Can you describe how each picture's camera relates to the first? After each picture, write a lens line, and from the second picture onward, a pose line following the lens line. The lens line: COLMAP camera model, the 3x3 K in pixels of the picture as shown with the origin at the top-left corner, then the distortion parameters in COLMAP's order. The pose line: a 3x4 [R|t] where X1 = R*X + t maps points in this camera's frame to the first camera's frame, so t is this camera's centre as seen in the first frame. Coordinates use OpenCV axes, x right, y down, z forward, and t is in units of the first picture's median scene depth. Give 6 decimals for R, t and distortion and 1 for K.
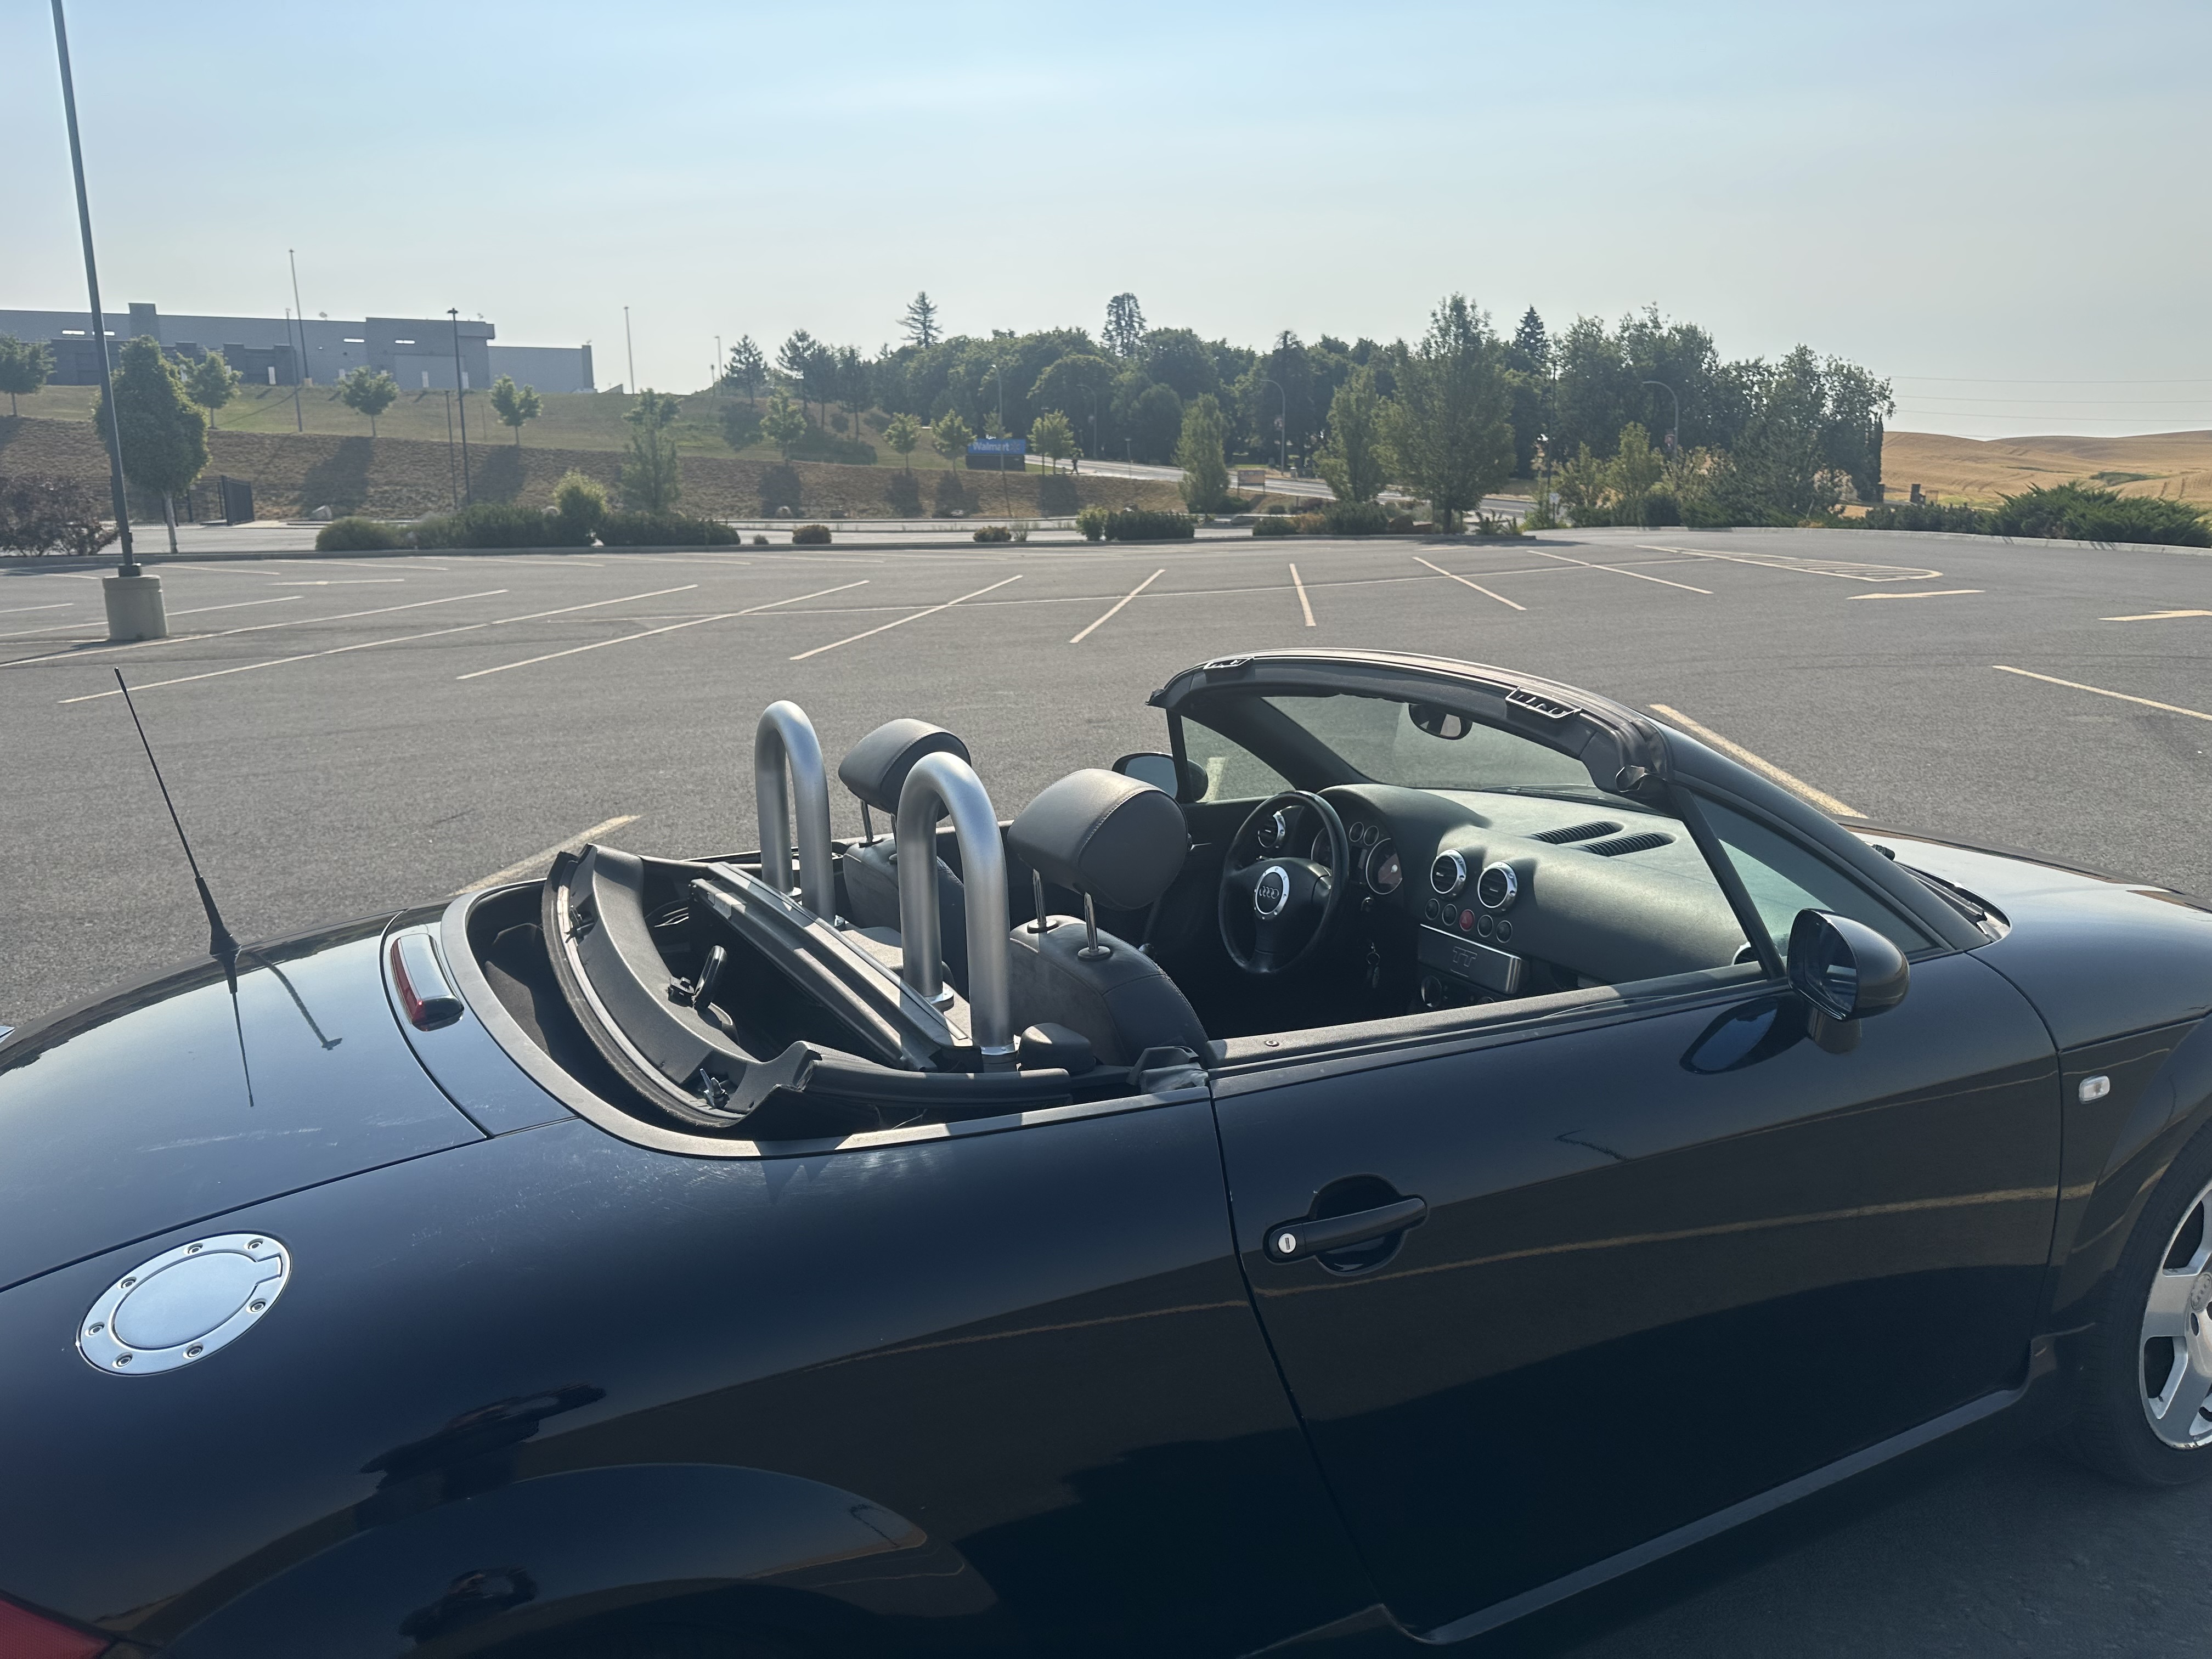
lens RADIAL K [[1636.1, 0, 1106.0], [0, 1636.1, 829.5], [0, 0, 1]] dist [0.079689, -0.067999]
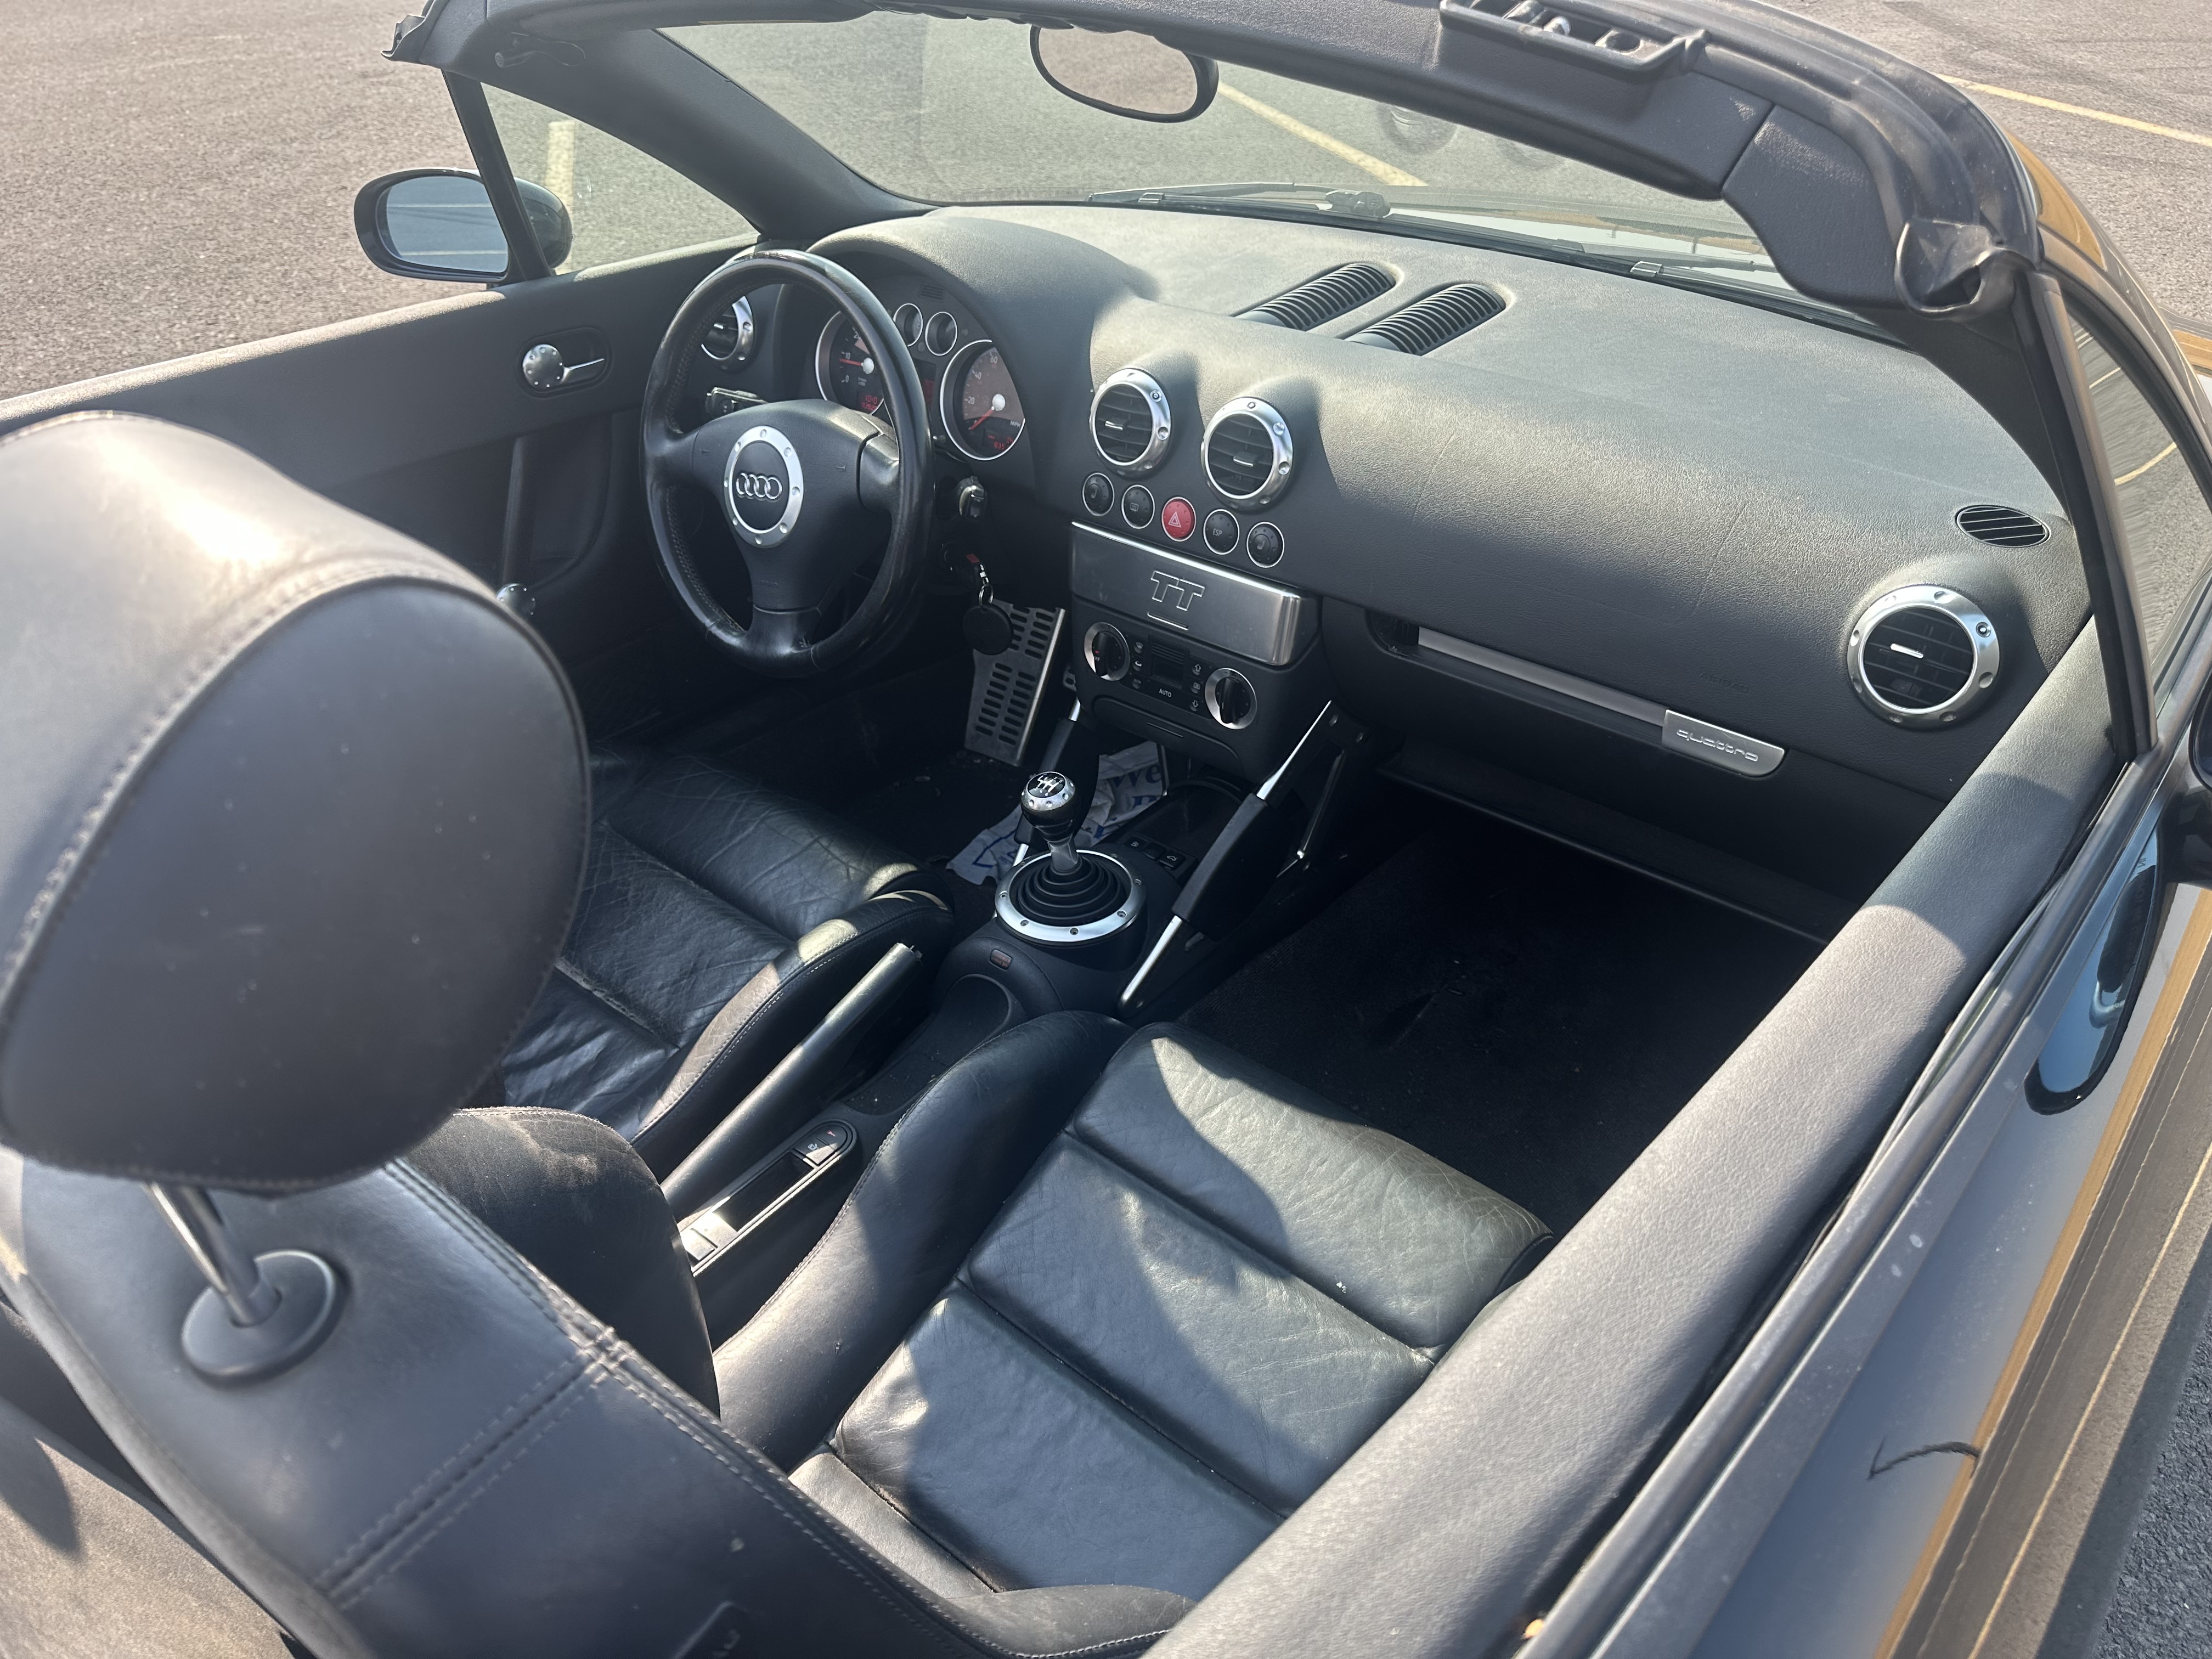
lens RADIAL K [[1559.3, 0, 1106.0], [0, 1559.3, 829.5], [0, 0, 1]] dist [0.068095, -0.085685]
pose [[0.929081, -0.200453, 0.310849, 0.028352], [0.066188, 0.916949, 0.393476, -0.039895], [-0.363906, -0.344997, 0.865188, 0.483982]]
